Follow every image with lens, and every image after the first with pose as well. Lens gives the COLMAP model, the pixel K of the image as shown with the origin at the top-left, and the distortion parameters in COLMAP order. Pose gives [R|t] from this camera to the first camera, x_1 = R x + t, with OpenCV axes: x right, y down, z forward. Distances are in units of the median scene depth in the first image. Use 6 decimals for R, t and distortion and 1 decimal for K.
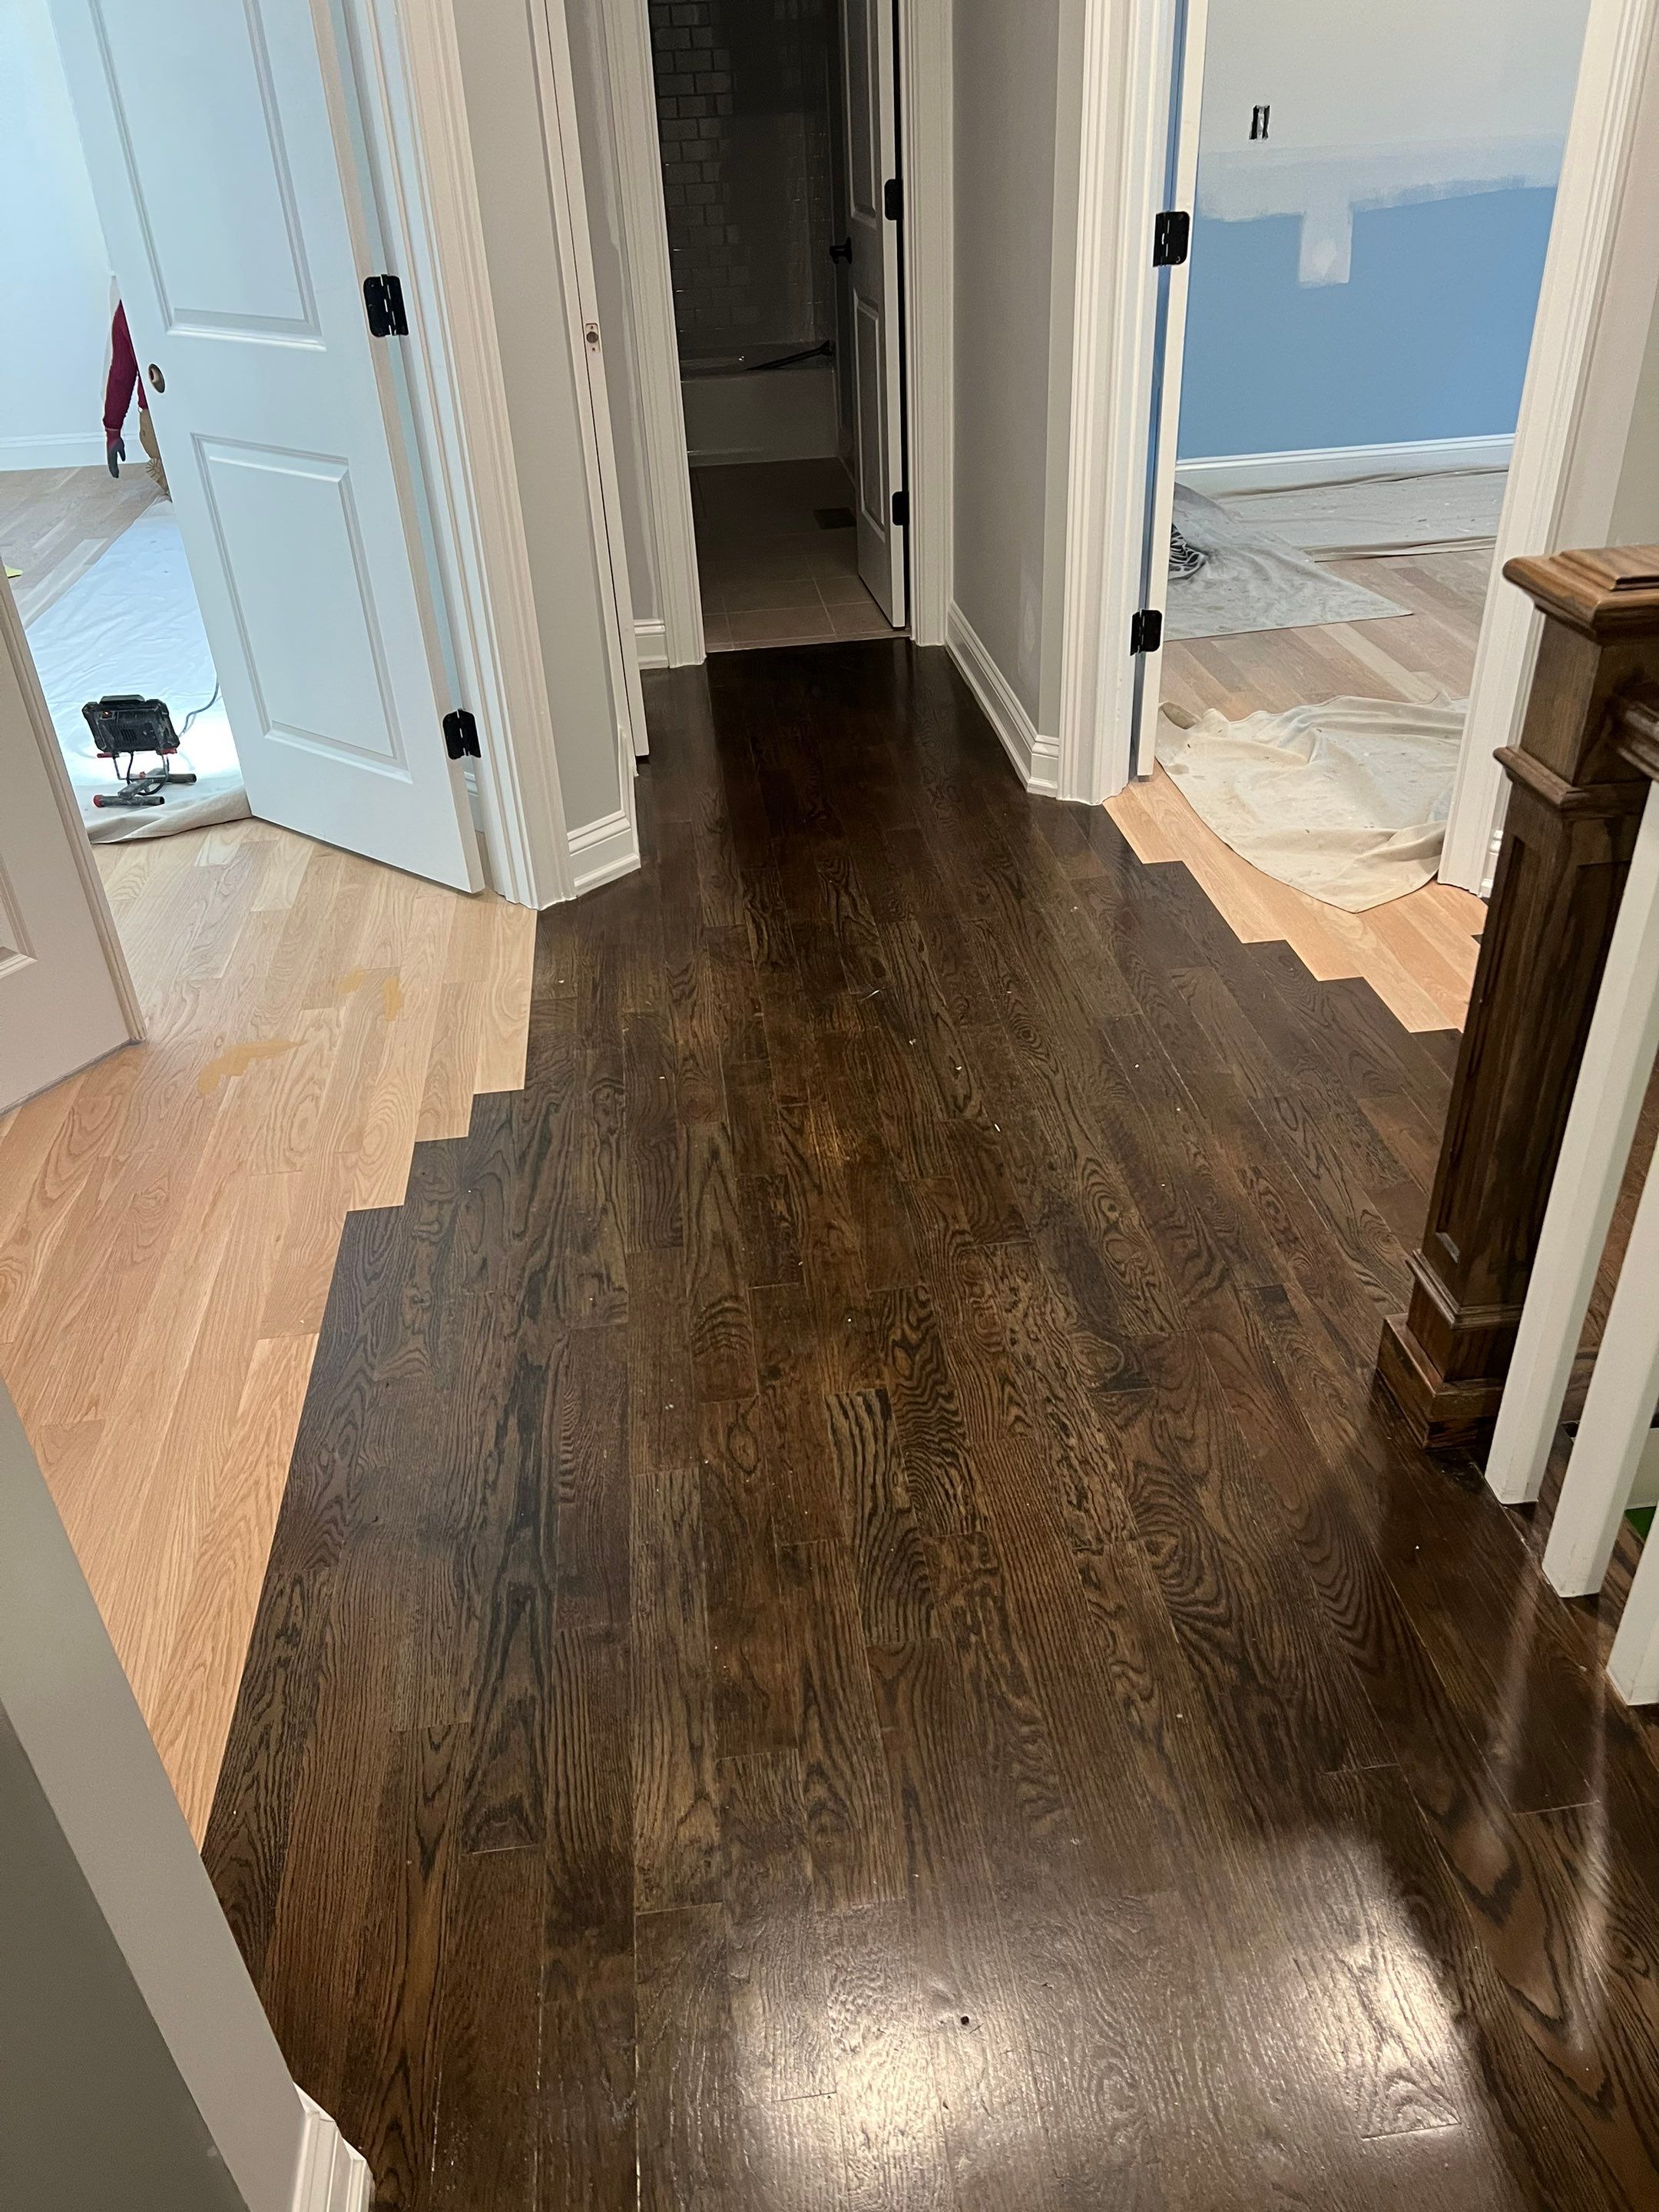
lens RADIAL K [[1656.0, 0, 829.5], [0, 1656.0, 1106.0], [0, 0, 1]] dist [0.006923, -0.006472]
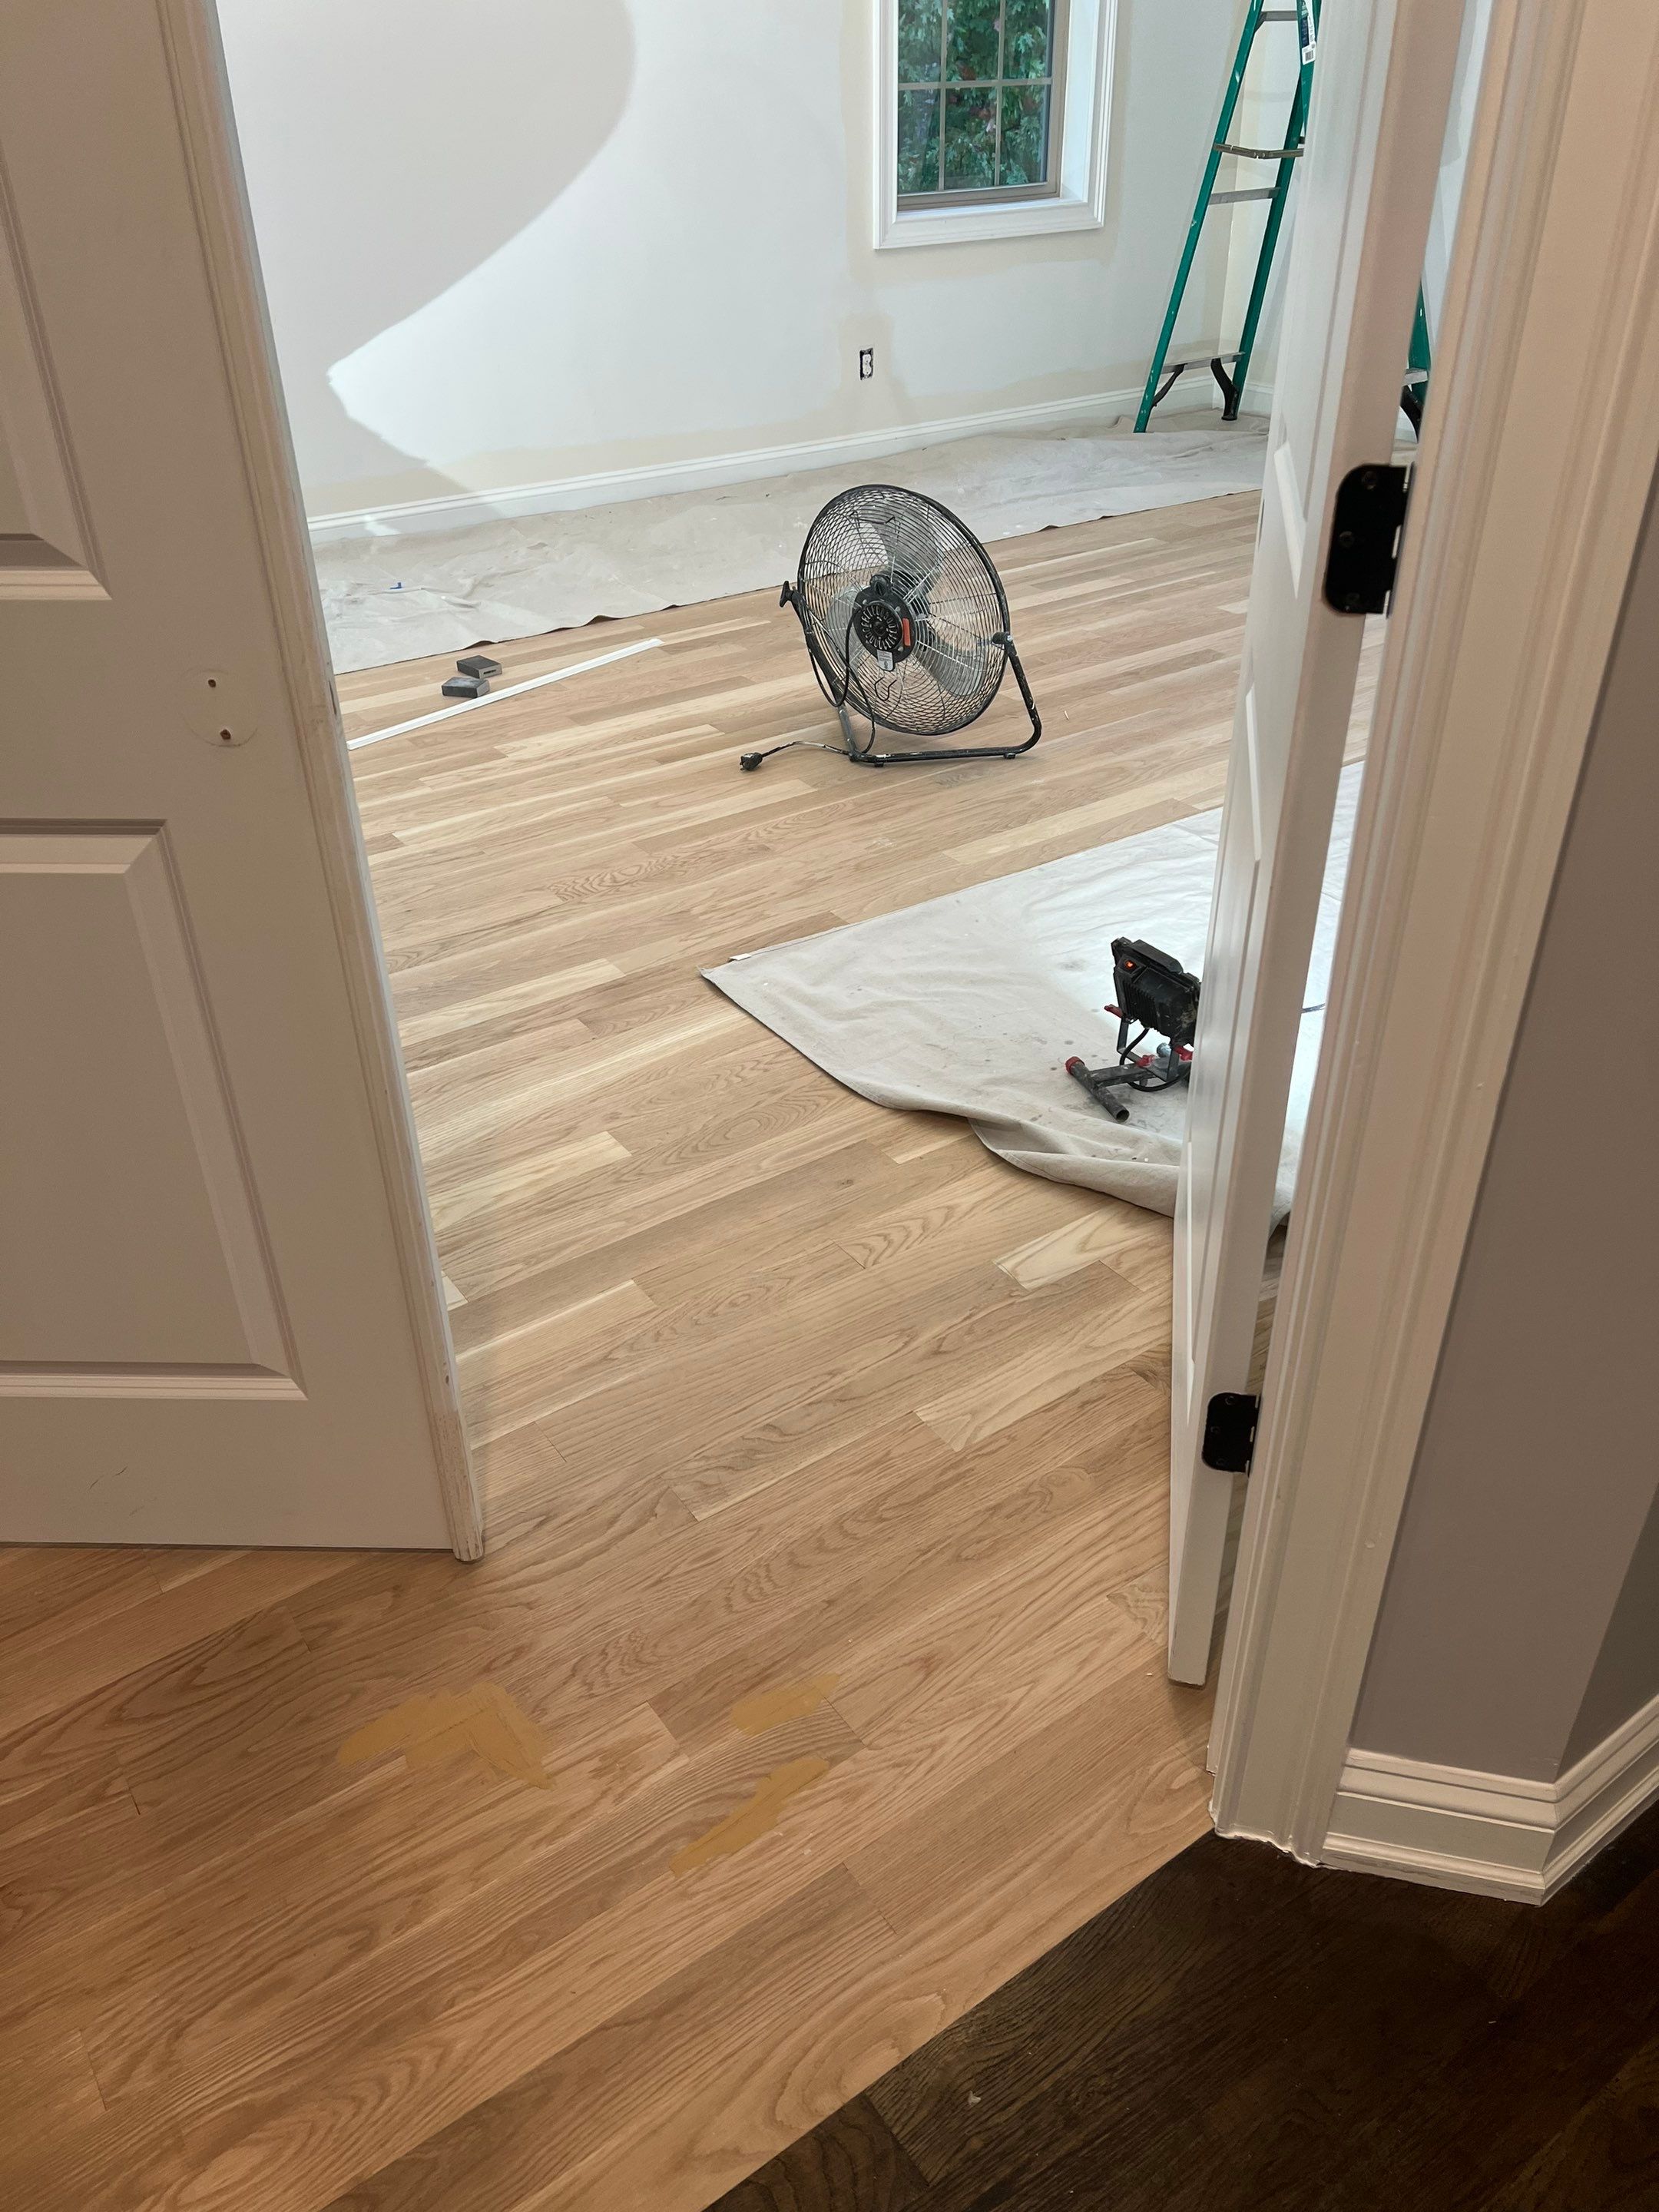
lens RADIAL K [[1656.0, 0, 829.5], [0, 1656.0, 1106.0], [0, 0, 1]] dist [0.006923, -0.006472]
pose [[0.494019, 0.492779, -0.716320, -0.000997], [-0.480765, 0.841288, 0.247183, -0.336923], [0.724438, 0.222269, 0.652523, 0.576636]]
